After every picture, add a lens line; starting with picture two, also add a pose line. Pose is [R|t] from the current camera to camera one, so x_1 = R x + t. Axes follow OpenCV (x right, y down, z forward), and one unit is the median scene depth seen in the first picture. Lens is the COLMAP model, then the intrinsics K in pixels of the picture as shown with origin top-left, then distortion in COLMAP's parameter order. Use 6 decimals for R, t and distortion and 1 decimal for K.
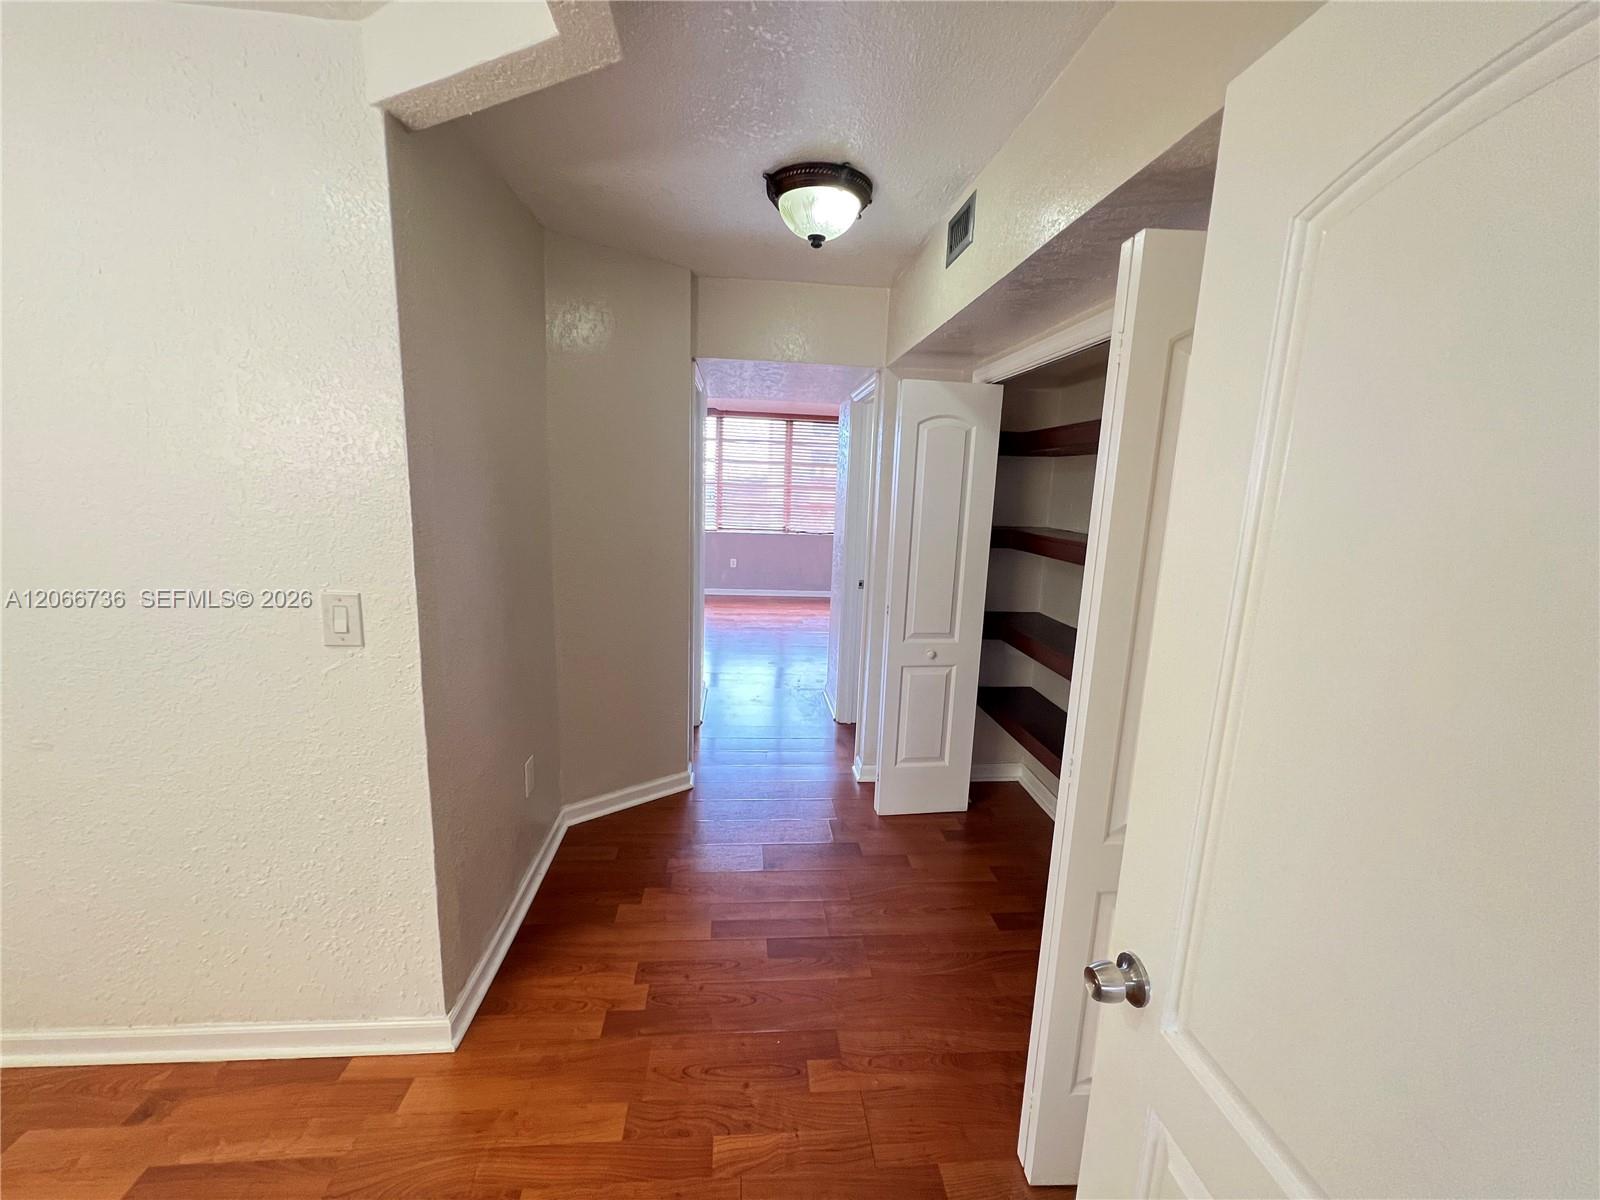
lens RADIAL K [[636.7, 0, 796.4], [0, 636.7, 600.2], [0, 0, 1]] dist [-0.000815, -0.000010]
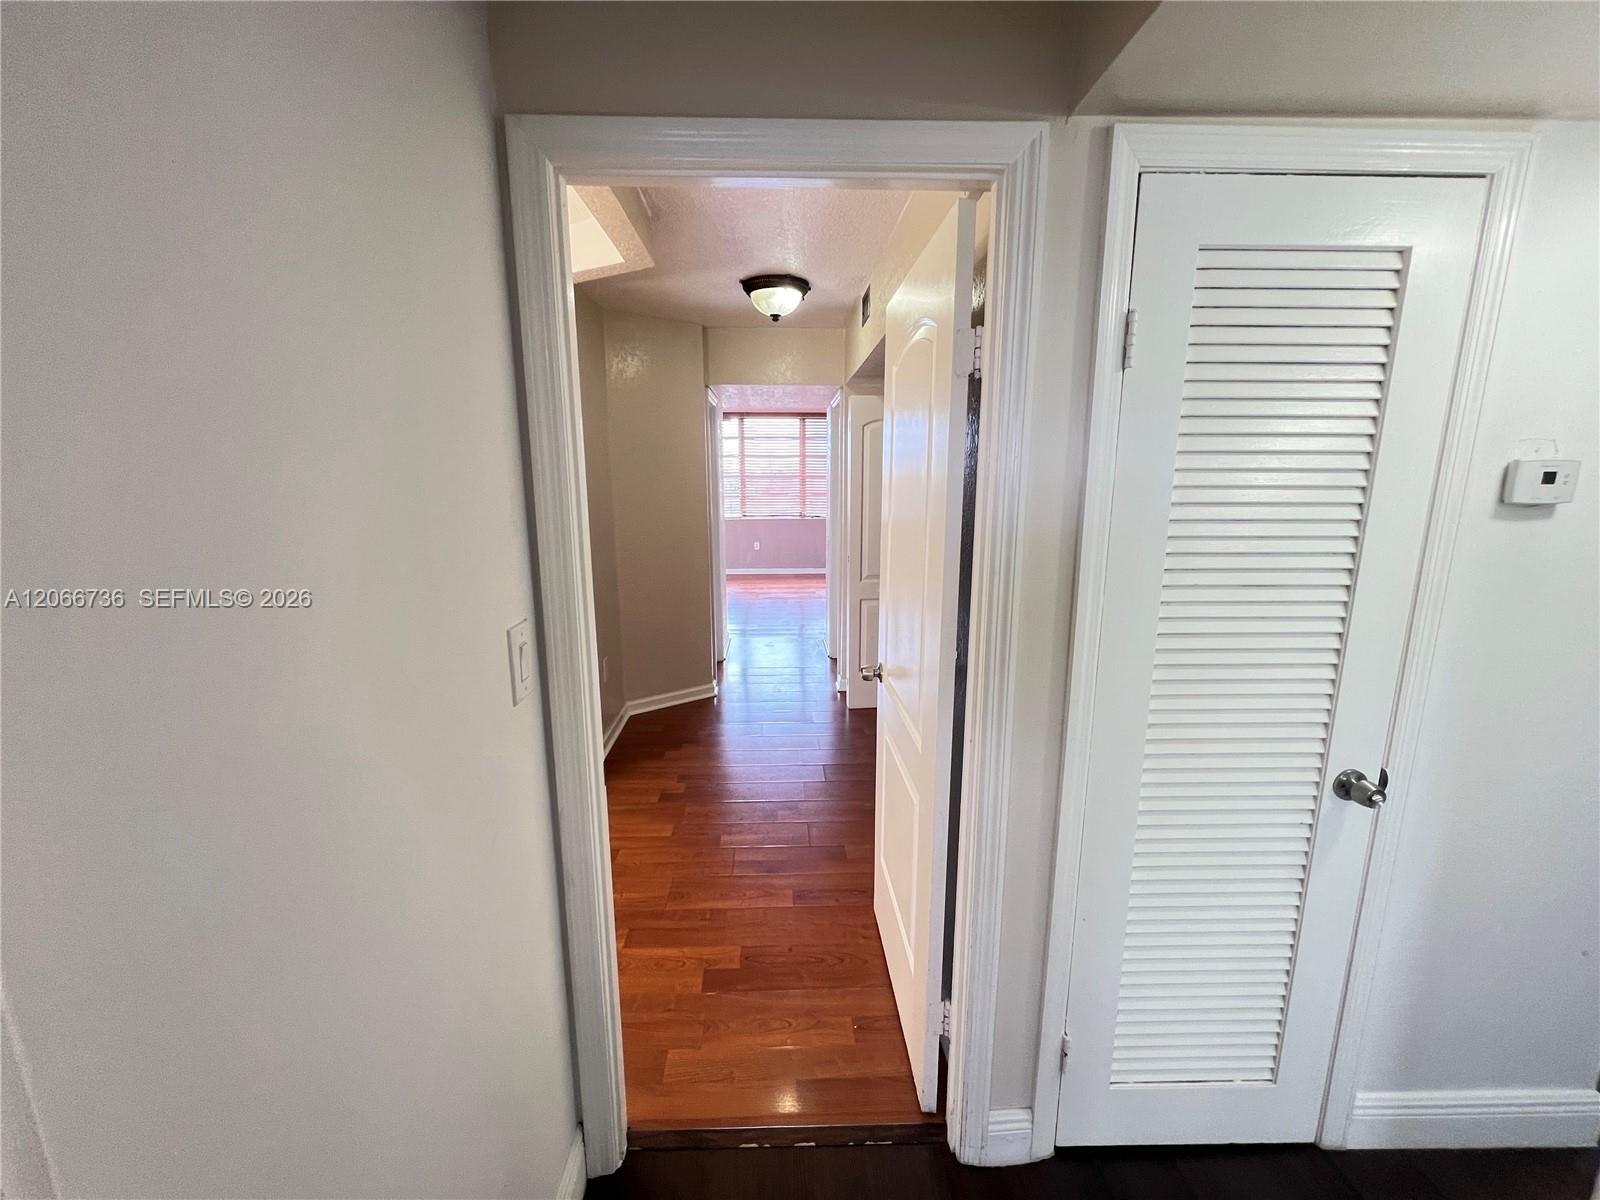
lens RADIAL K [[636.7, 0, 796.4], [0, 636.7, 600.2], [0, 0, 1]] dist [-0.000815, -0.000010]
pose [[0.997901, -0.027954, -0.058420, 0.101486], [0.028643, 0.999529, 0.010989, 0.081346], [0.058085, -0.012639, 0.998232, -0.384651]]
